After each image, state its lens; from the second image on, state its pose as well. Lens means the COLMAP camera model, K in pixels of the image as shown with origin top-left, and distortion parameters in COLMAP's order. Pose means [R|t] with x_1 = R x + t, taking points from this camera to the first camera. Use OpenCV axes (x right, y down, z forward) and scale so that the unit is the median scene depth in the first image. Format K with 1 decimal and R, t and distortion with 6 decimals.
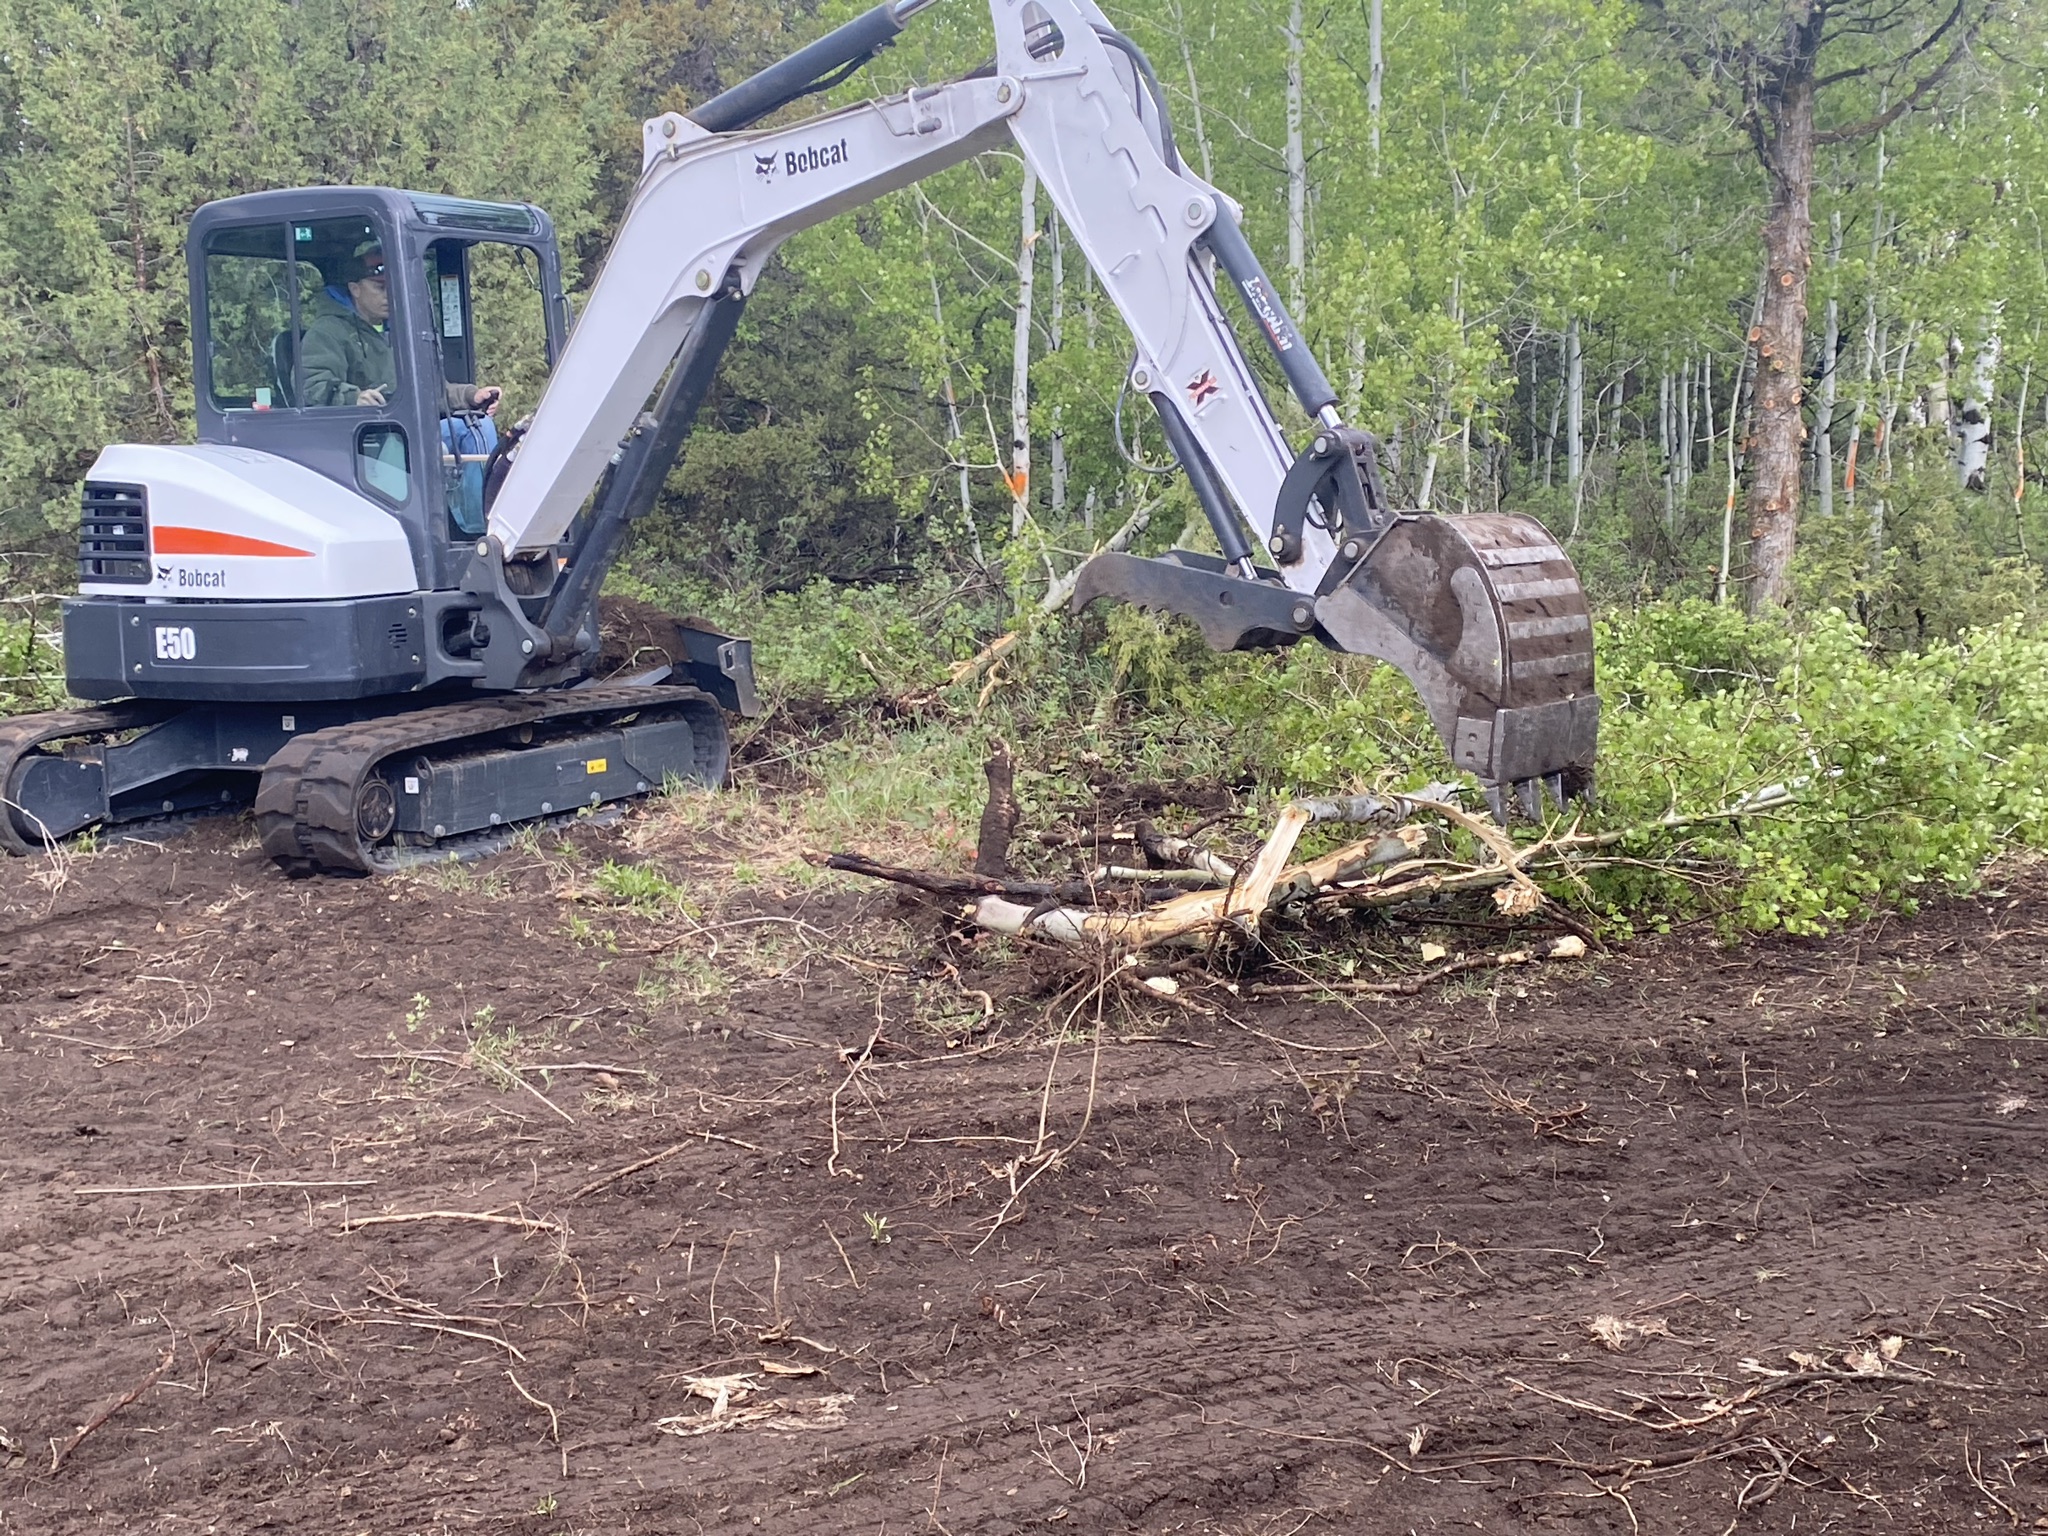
lens RADIAL K [[2560.5, 0, 1024.0], [0, 2560.5, 768.0], [0, 0, 1]] dist [0.121893, -0.437484]
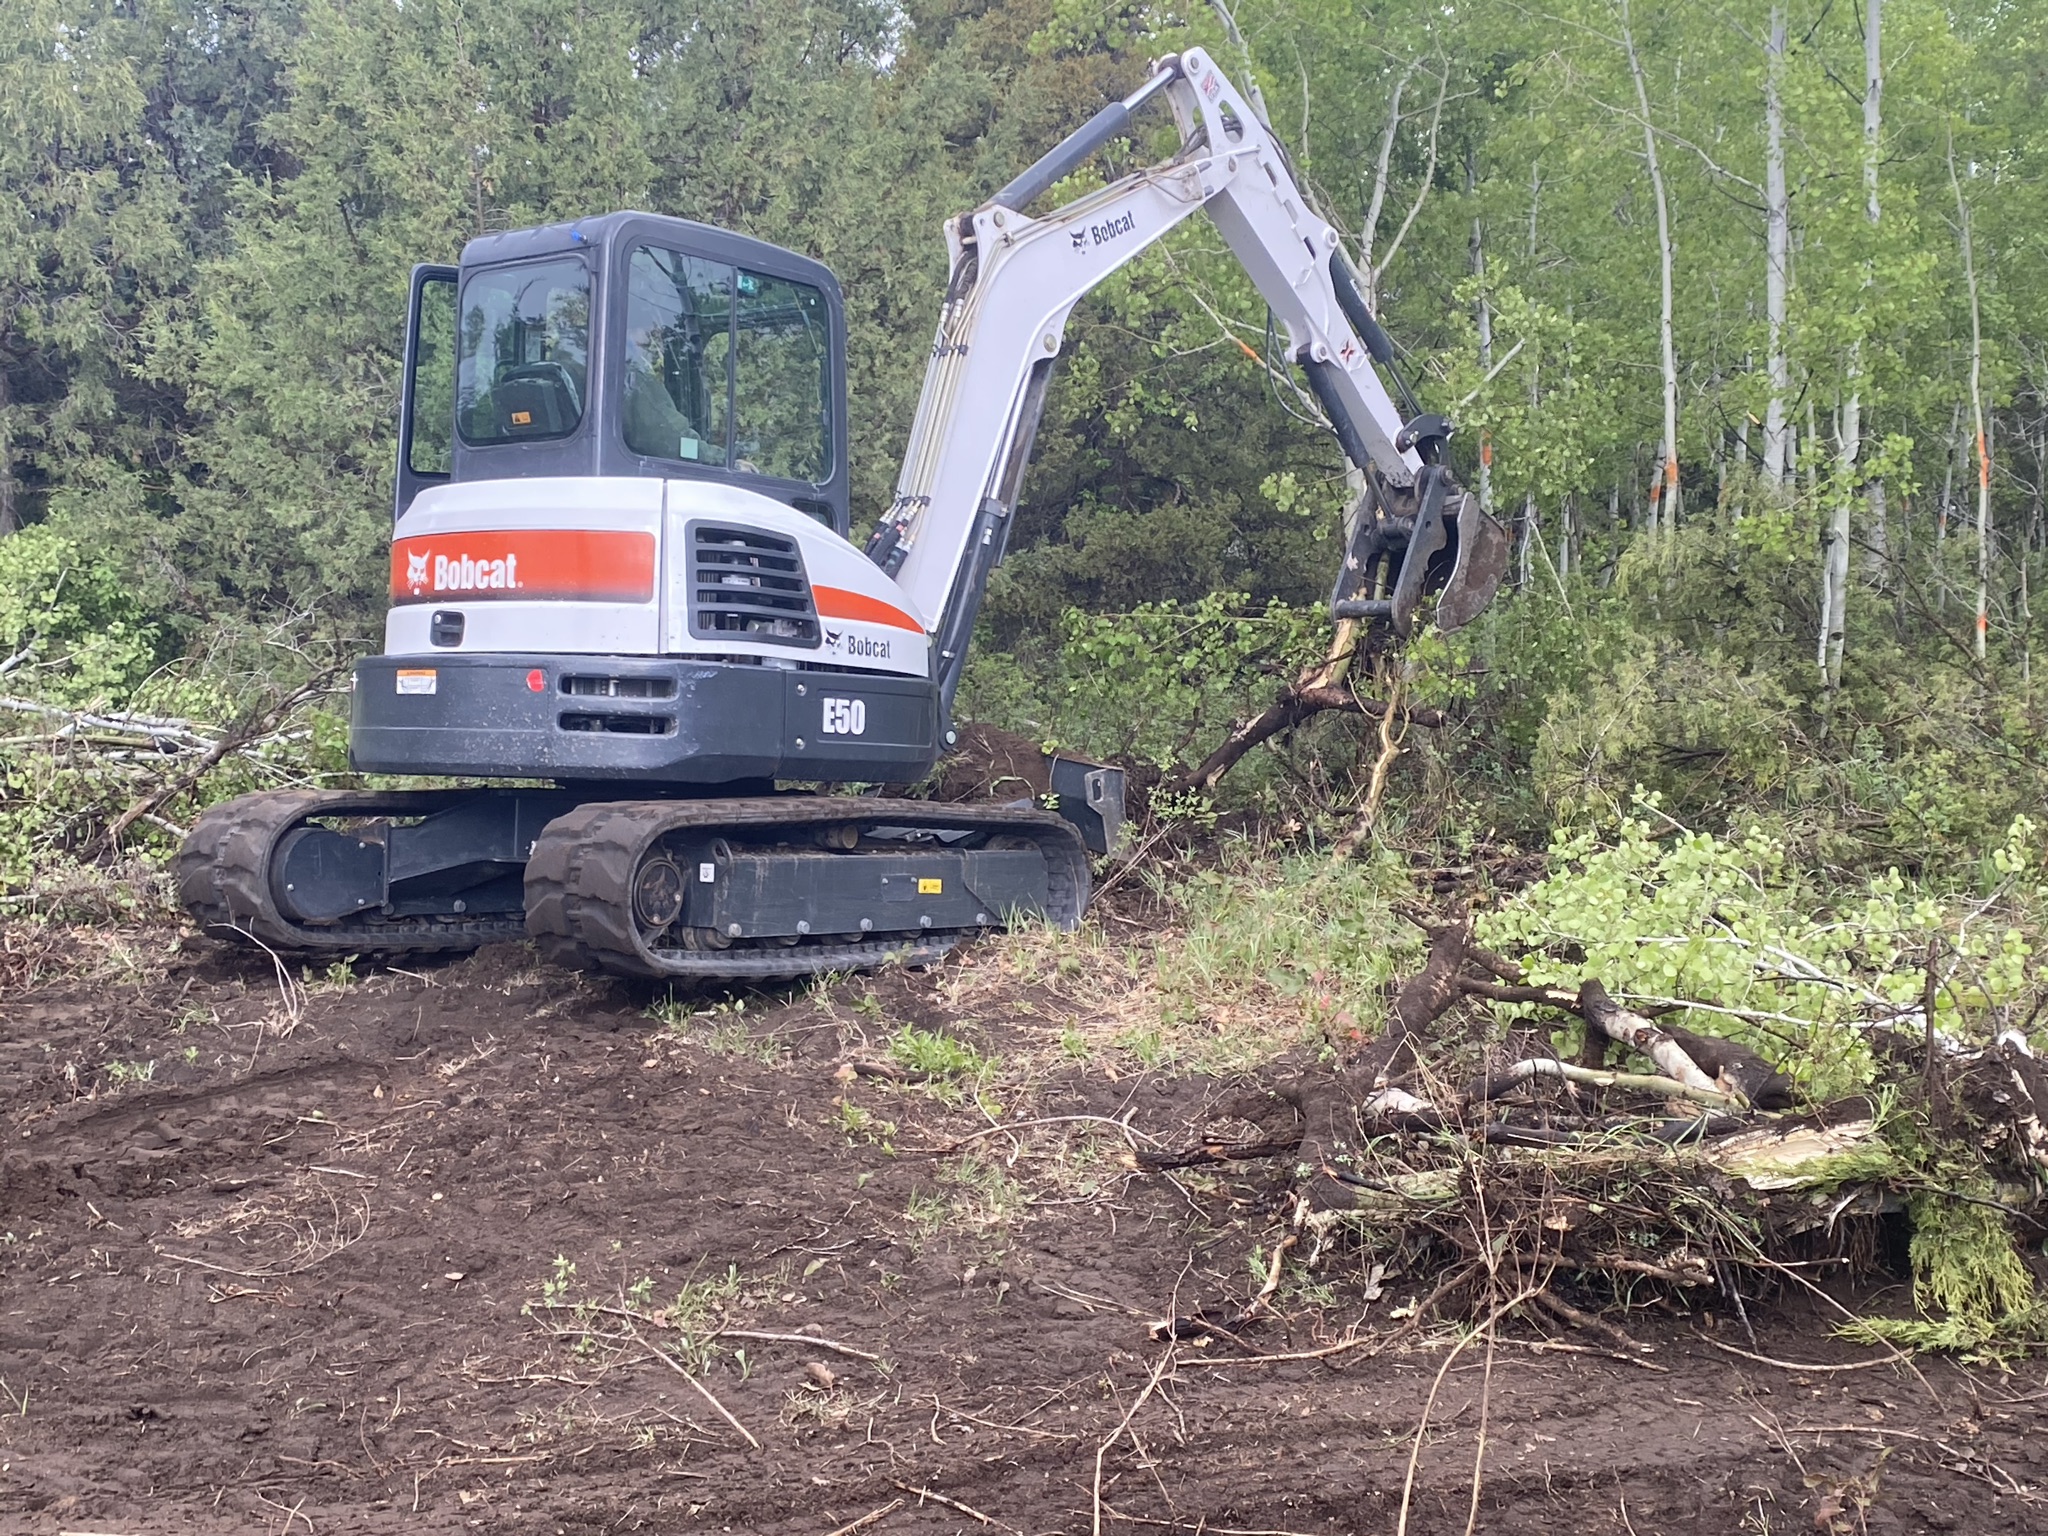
lens RADIAL K [[2560.5, 0, 1024.0], [0, 2560.5, 768.0], [0, 0, 1]] dist [0.121893, -0.437484]
pose [[0.985433, 0.017204, -0.169189, 0.014095], [-0.022510, 0.999311, -0.029494, -0.025118], [0.168565, 0.032873, 0.985142, 0.216850]]
